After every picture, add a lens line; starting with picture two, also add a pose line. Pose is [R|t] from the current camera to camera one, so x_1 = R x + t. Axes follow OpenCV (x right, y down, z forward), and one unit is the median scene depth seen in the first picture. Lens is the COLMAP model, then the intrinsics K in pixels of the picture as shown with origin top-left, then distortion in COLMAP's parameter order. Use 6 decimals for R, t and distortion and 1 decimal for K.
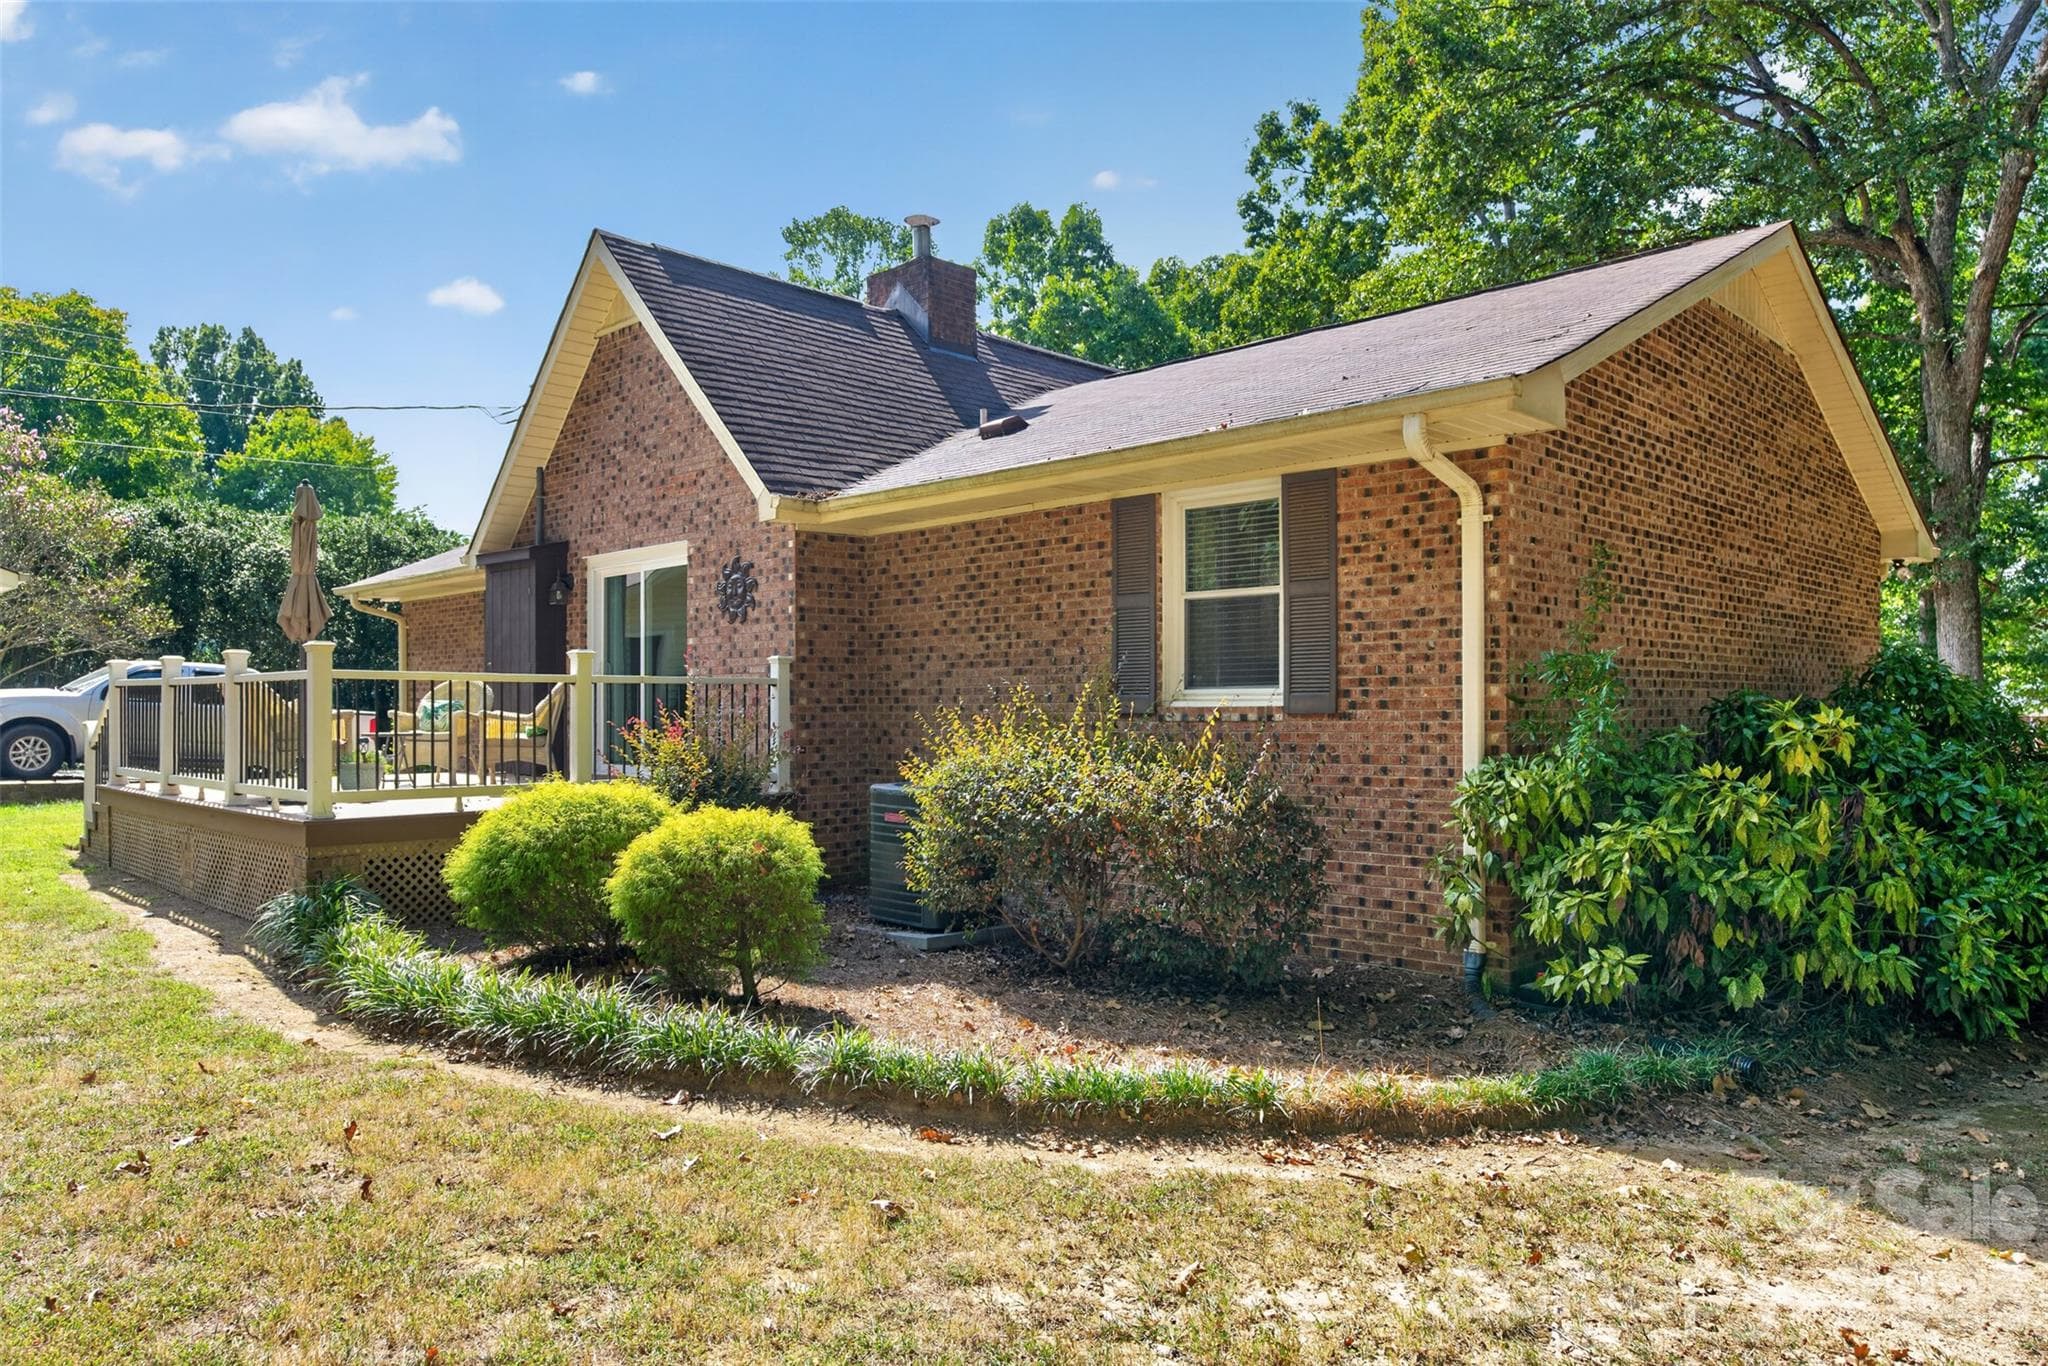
lens RADIAL K [[1355.7, 0, 1026.2], [0, 1355.7, 683.2], [0, 0, 1]] dist [-0.009860, -0.003862]
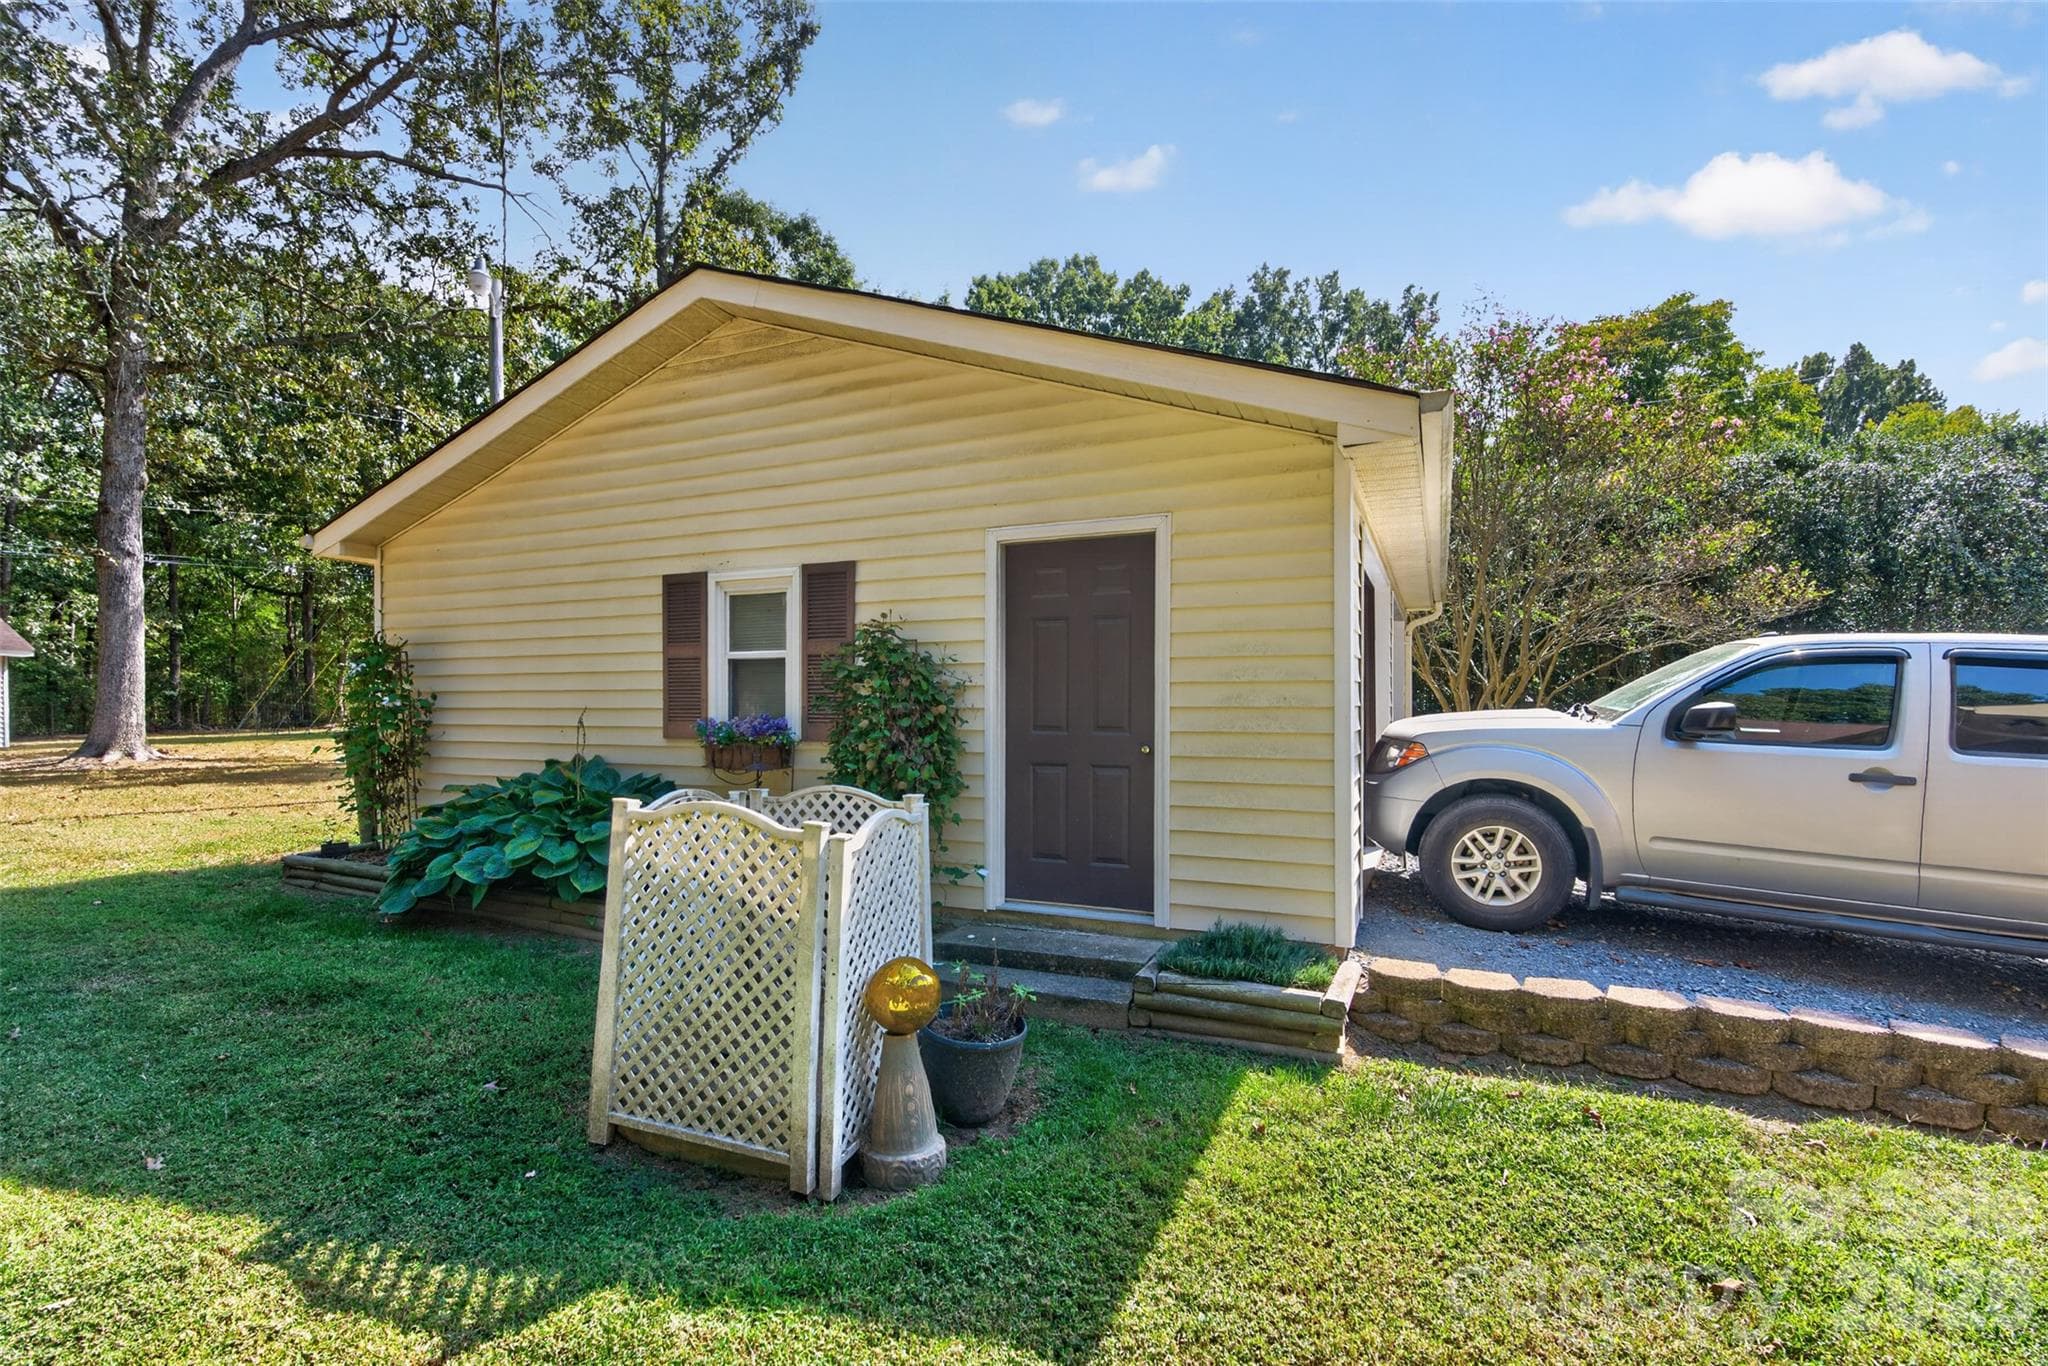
lens RADIAL K [[930.3, 0, 1031.6], [0, 930.3, 687.2], [0, 0, 1]] dist [-0.002567, 0.002341]
pose [[0.326719, -0.006686, -0.945098, -0.242451], [0.011845, 0.999925, -0.002979, -0.002604], [0.945047, -0.010221, 0.326774, 0.364879]]
